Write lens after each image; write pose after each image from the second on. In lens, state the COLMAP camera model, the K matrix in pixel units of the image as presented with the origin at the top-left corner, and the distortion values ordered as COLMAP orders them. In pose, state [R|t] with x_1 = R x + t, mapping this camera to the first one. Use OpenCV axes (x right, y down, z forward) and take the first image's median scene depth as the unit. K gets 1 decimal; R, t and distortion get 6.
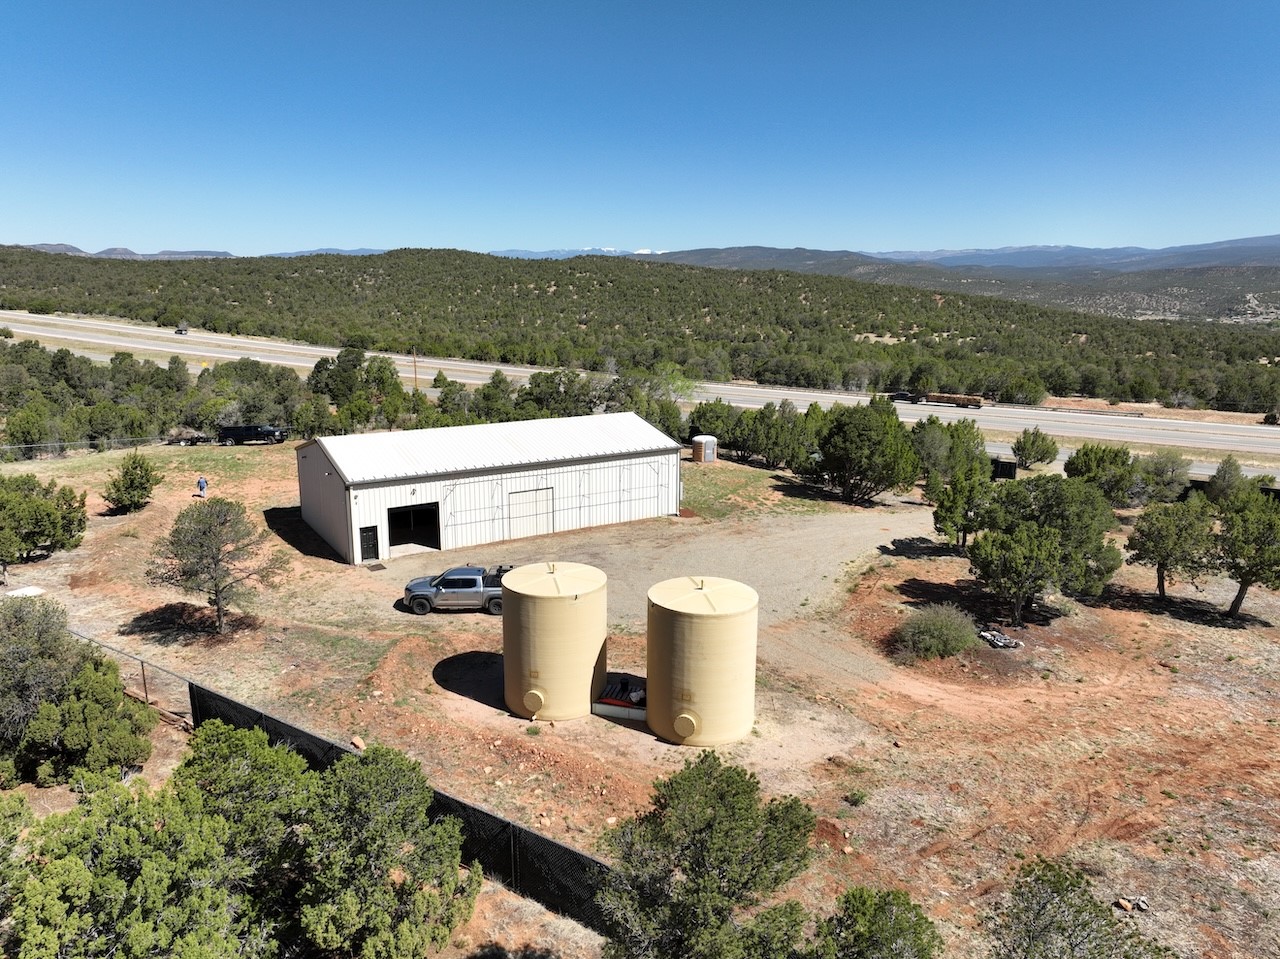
lens RADIAL K [[899.9, 0, 640.0], [0, 899.9, 479.5], [0, 0, 1]] dist [0.009822, 0.002986]
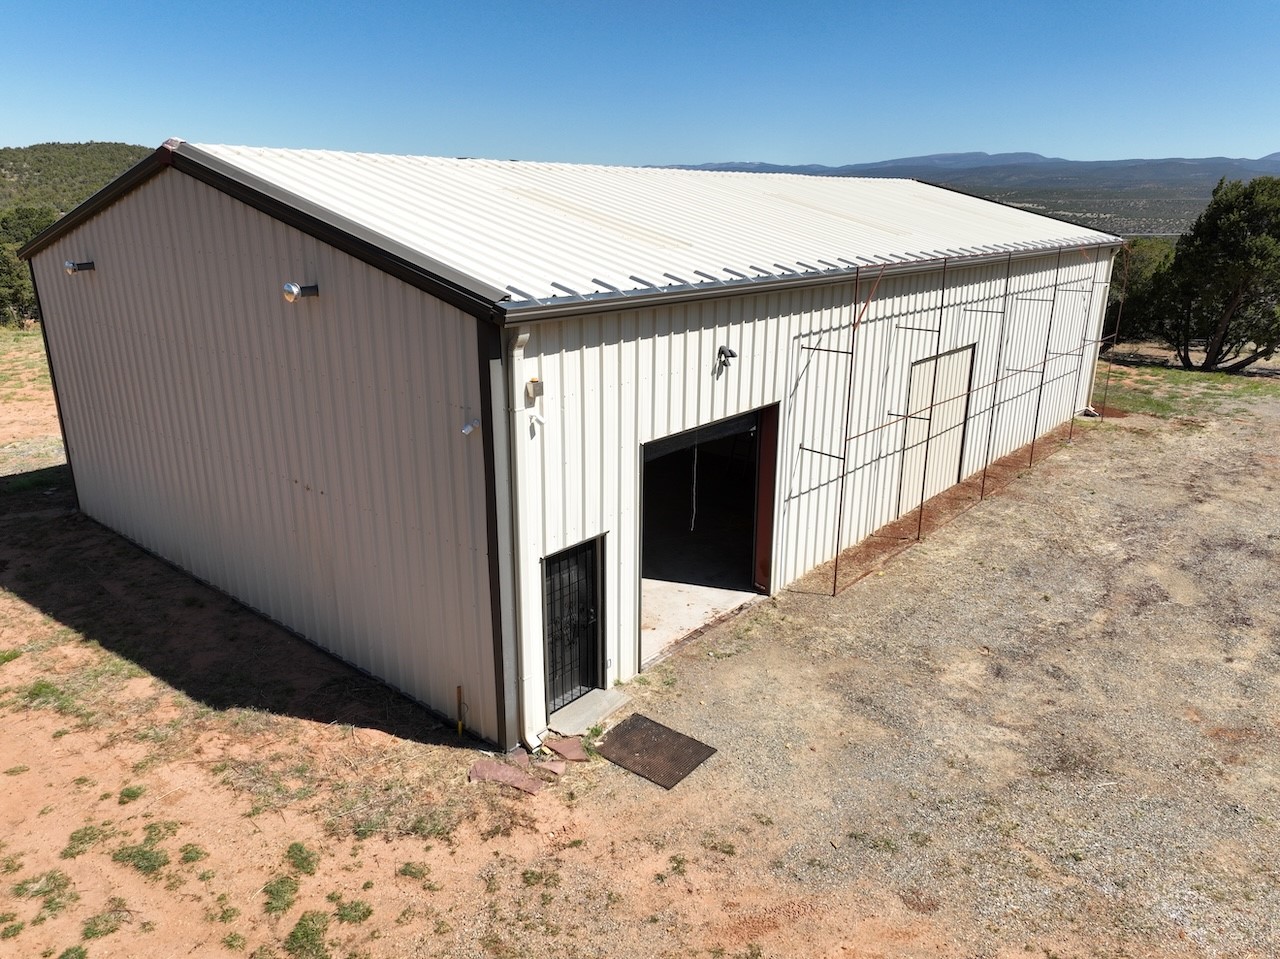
lens RADIAL K [[899.1, 0, 640.0], [0, 899.1, 479.5], [0, 0, 1]] dist [-0.009512, 0.026587]
pose [[0.953346, -0.088364, 0.288659, -0.300649], [0.062417, 0.993236, 0.097907, 0.017532], [-0.295358, -0.075322, 0.952413, 0.709959]]
